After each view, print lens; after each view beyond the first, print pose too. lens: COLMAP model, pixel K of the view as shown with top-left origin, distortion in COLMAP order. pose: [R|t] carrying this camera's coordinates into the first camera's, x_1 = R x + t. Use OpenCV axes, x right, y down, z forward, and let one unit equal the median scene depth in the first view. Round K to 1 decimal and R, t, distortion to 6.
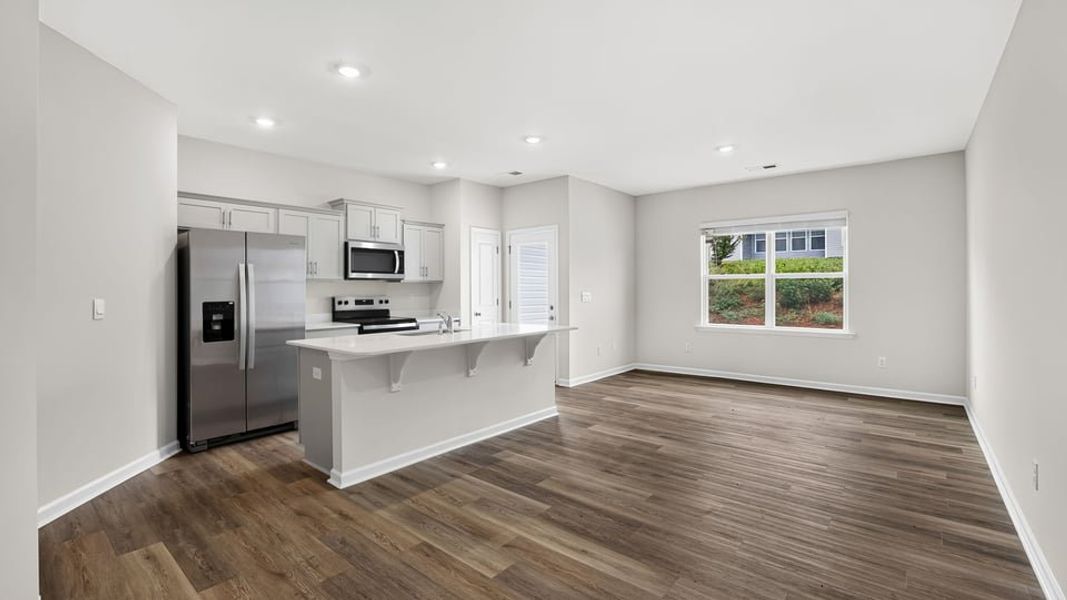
lens RADIAL K [[469.8, 0, 520.5], [0, 469.8, 289.0], [0, 0, 1]] dist [-0.040288, 0.015094]
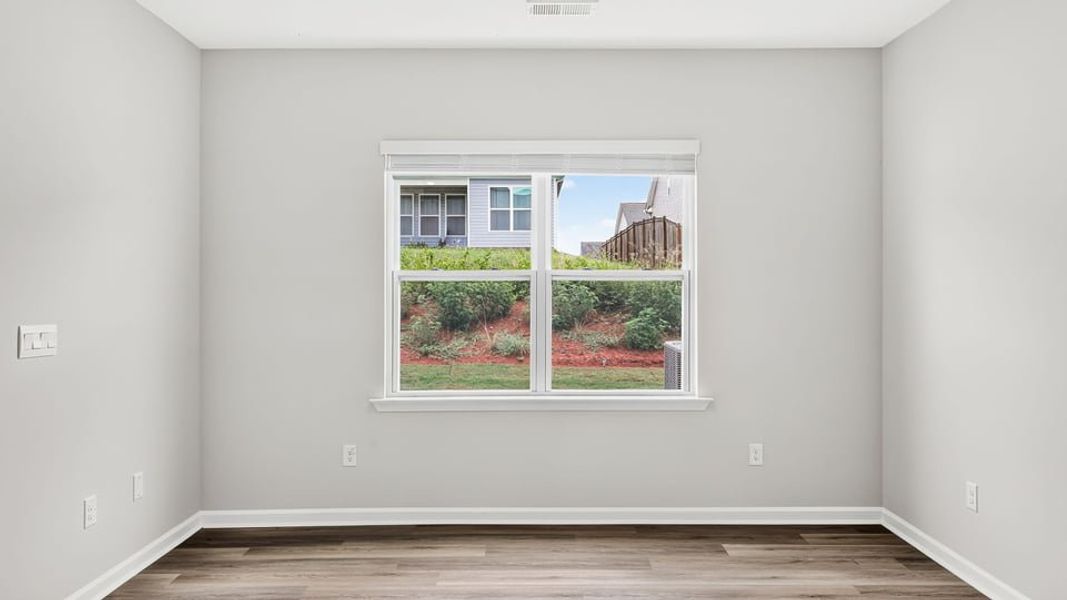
lens RADIAL K [[754.5, 0, 534.5], [0, 754.5, 280.3], [0, 0, 1]] dist [0.034876, 0.000103]
pose [[0.754756, 0.008722, 0.655947, 0.069645], [0.002824, 0.999859, -0.016544, -0.012928], [-0.655999, 0.014339, 0.754626, 0.502836]]
